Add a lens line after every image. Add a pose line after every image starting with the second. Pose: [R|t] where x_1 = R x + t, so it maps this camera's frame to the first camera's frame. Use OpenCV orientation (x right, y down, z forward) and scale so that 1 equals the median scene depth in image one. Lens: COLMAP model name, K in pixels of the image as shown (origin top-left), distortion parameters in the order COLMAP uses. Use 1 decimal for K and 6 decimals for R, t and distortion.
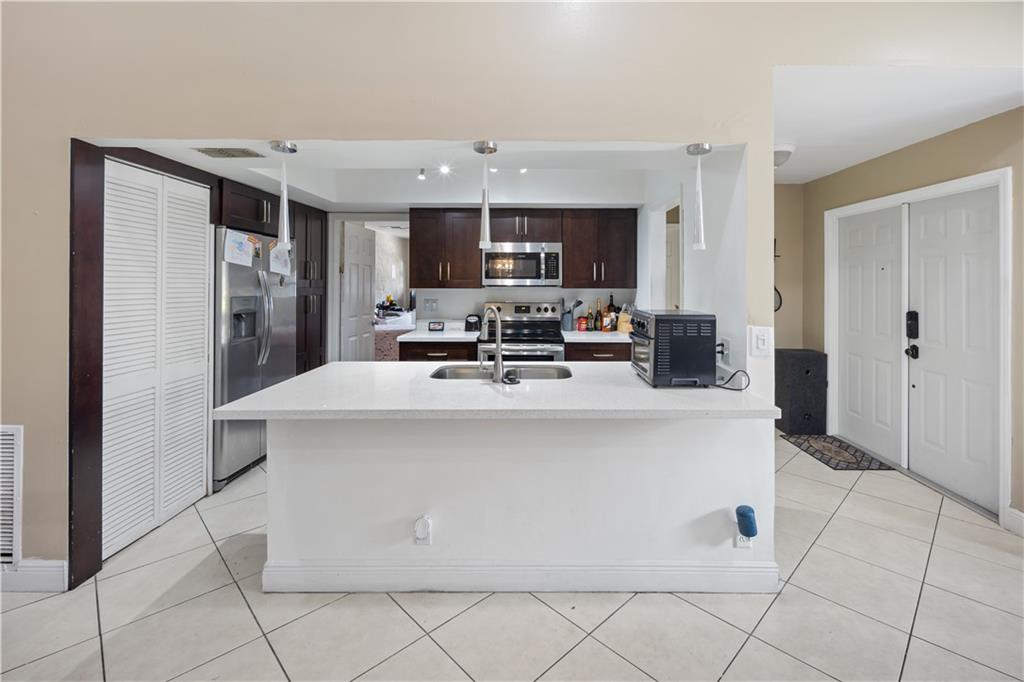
lens RADIAL K [[449.2, 0, 541.8], [0, 449.2, 280.6], [0, 0, 1]] dist [0.005176, -0.002374]
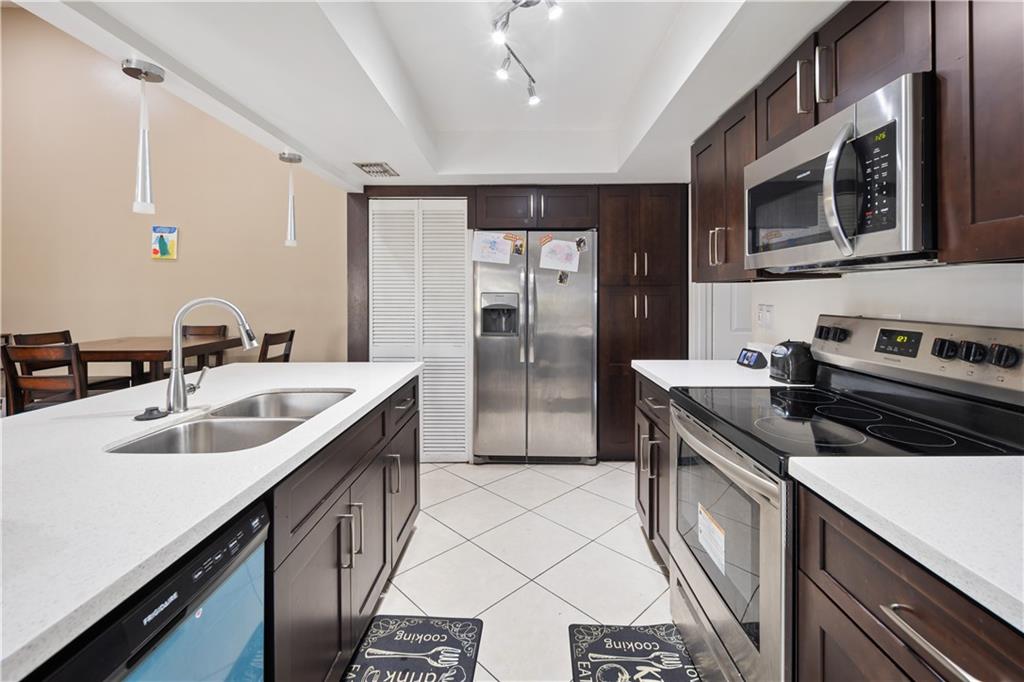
lens RADIAL K [[449.2, 0, 524.3], [0, 449.2, 299.3], [0, 0, 1]] dist [0.005176, -0.002374]
pose [[-0.010749, 0.008429, -0.999907, 0.289861], [0.009098, 0.999924, 0.008332, 0.031912], [0.999901, -0.009007, -0.010825, 0.807761]]
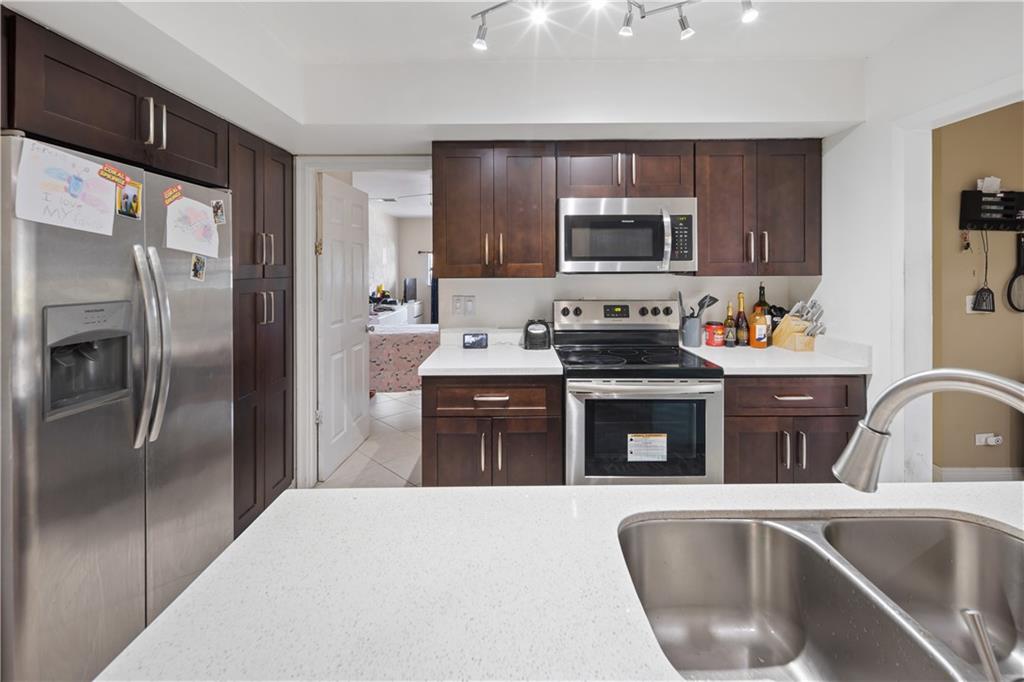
lens RADIAL K [[449.2, 0, 523.3], [0, 449.2, 269.1], [0, 0, 1]] dist [0.005176, -0.002374]
pose [[0.999973, -0.007257, 0.001372, -0.182730], [0.007246, 0.999945, 0.007646, 0.001485], [-0.001428, -0.007636, 0.999970, 0.425633]]
